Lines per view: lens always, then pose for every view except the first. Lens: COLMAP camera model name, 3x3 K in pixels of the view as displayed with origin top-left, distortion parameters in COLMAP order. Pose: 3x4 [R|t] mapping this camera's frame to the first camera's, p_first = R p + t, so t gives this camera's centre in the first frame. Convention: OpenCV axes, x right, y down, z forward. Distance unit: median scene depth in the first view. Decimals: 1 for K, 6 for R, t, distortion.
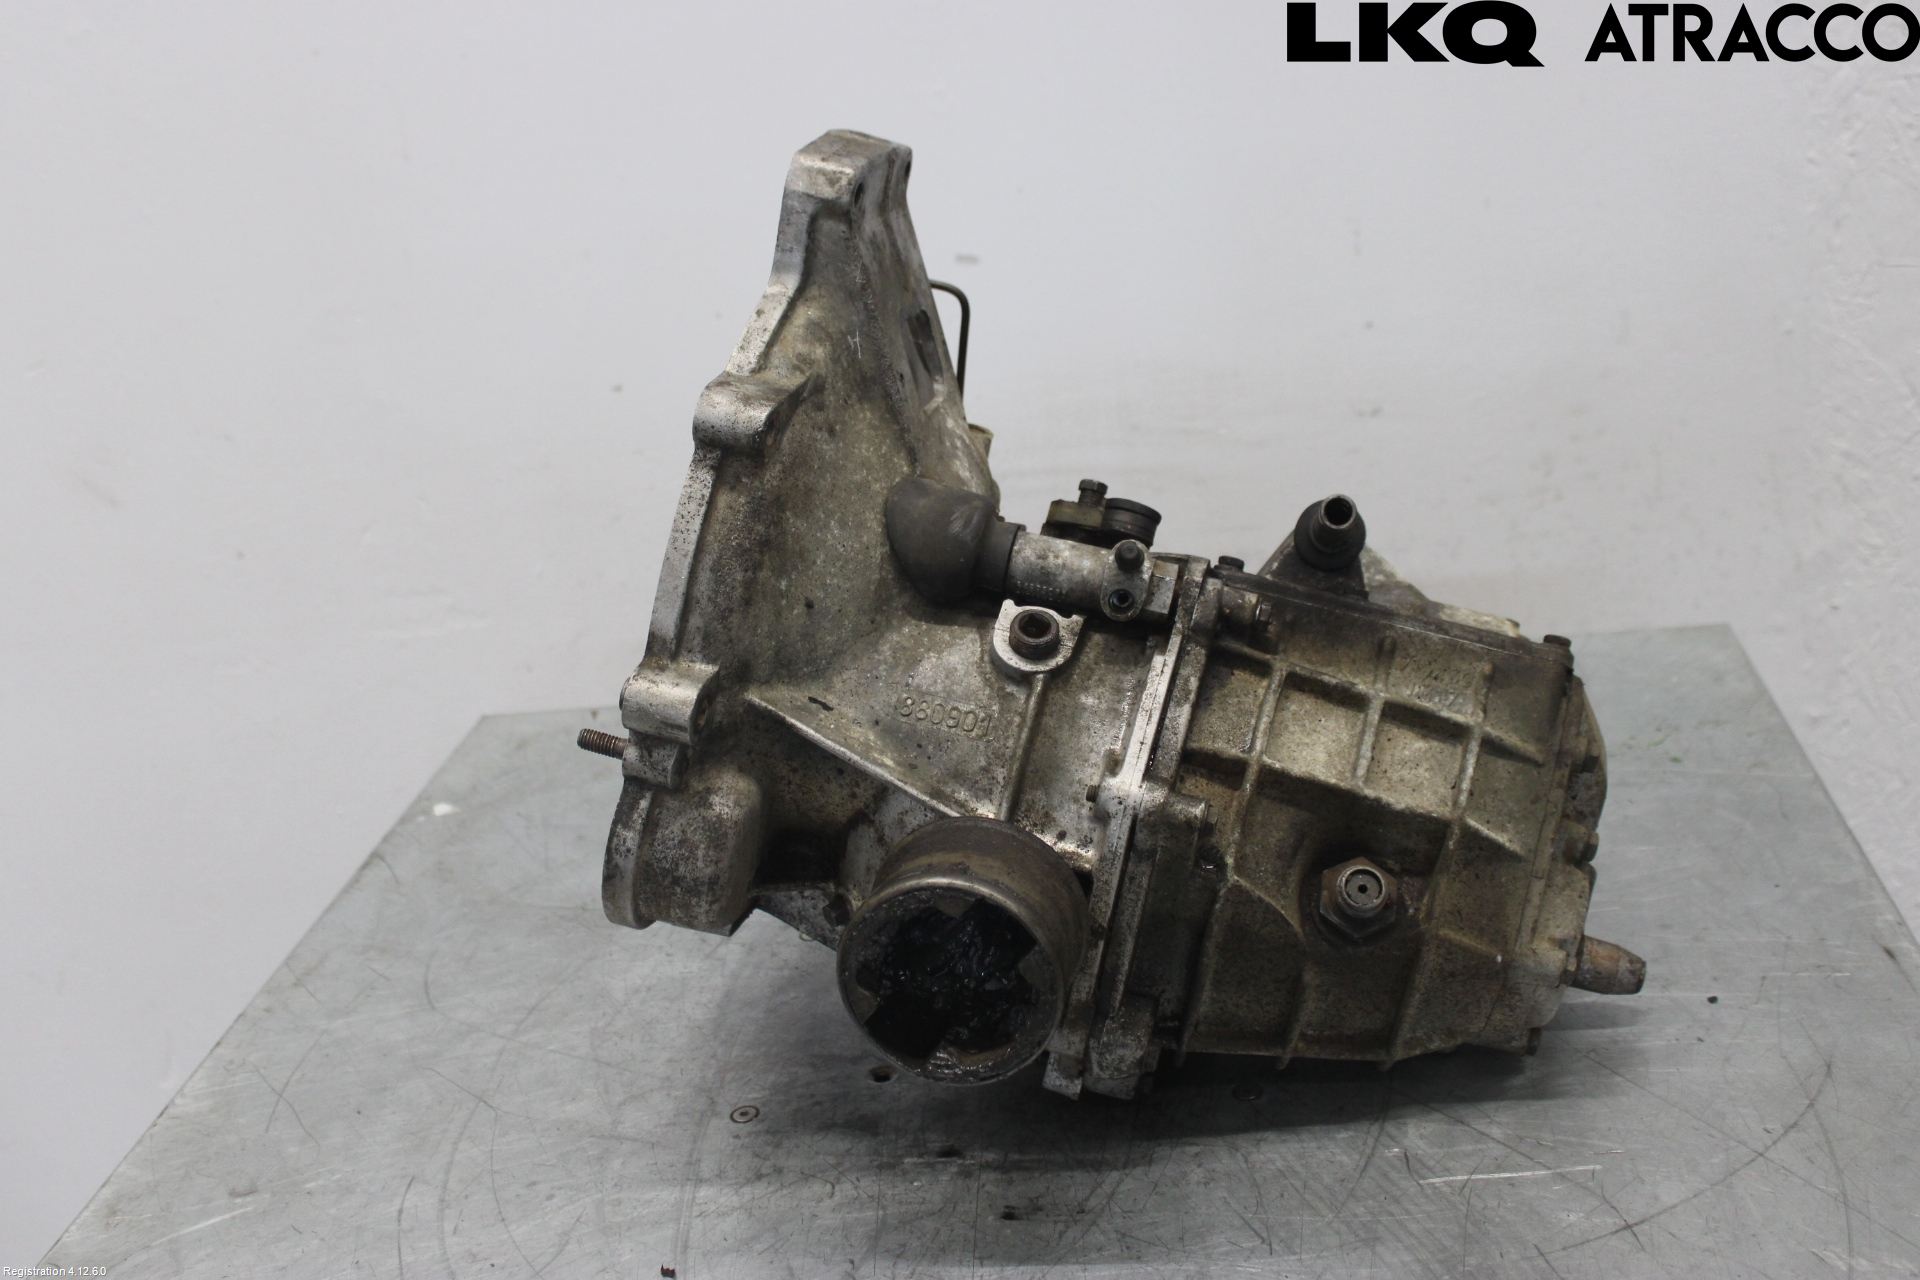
lens RADIAL K [[2151.6, 0, 894.8], [0, 2151.6, 646.5], [0, 0, 1]] dist [-0.001285, 0.000000]
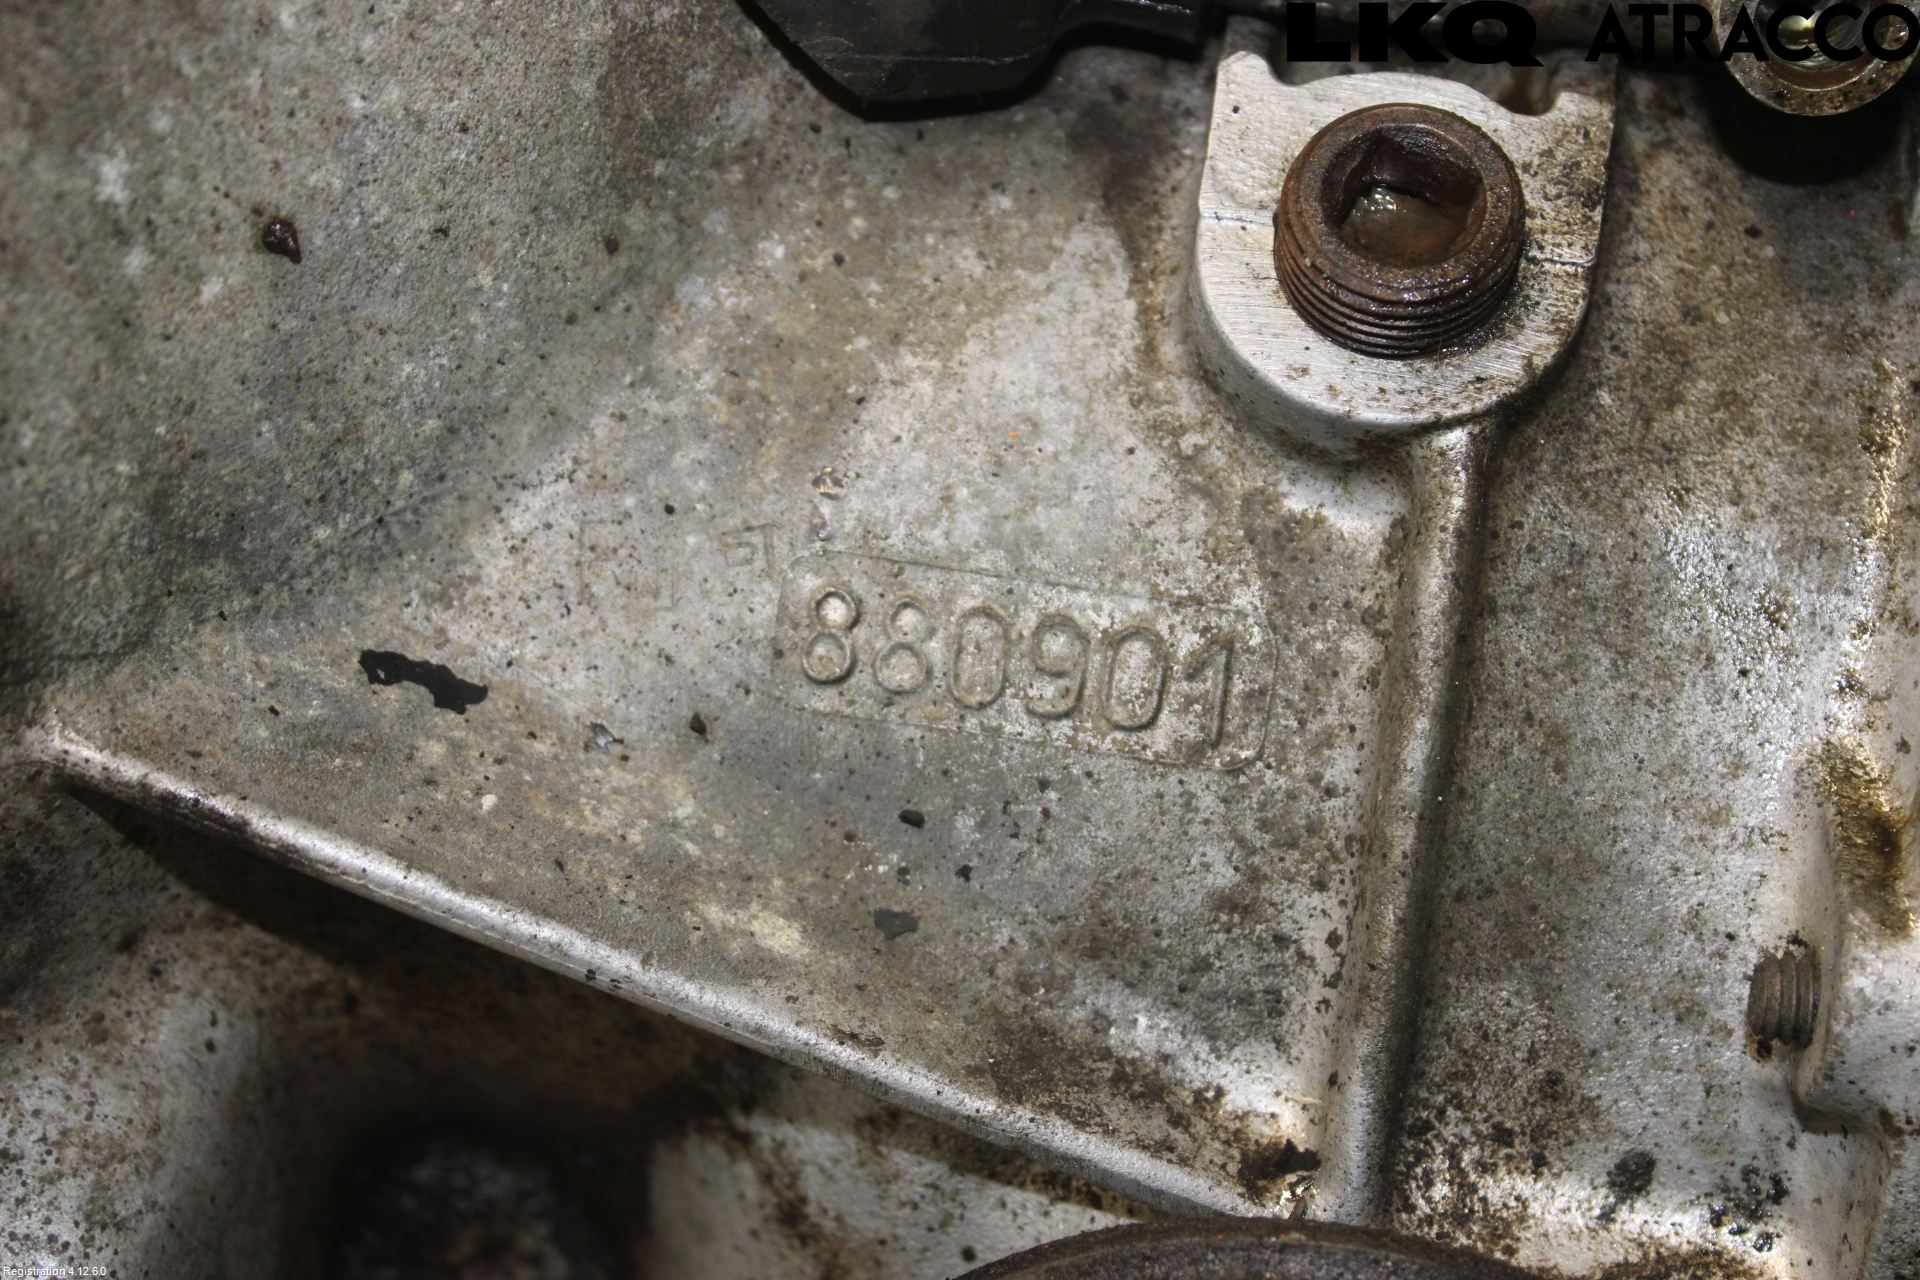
lens RADIAL K [[3575.3, 0, 964.1], [0, 3575.3, 642.1], [0, 0, 1]] dist [0.011385, 0.000000]
pose [[0.990645, -0.135311, 0.017731, 0.012627], [0.126239, 0.957980, 0.257563, -0.061138], [-0.051837, -0.252915, 0.966099, 0.664076]]
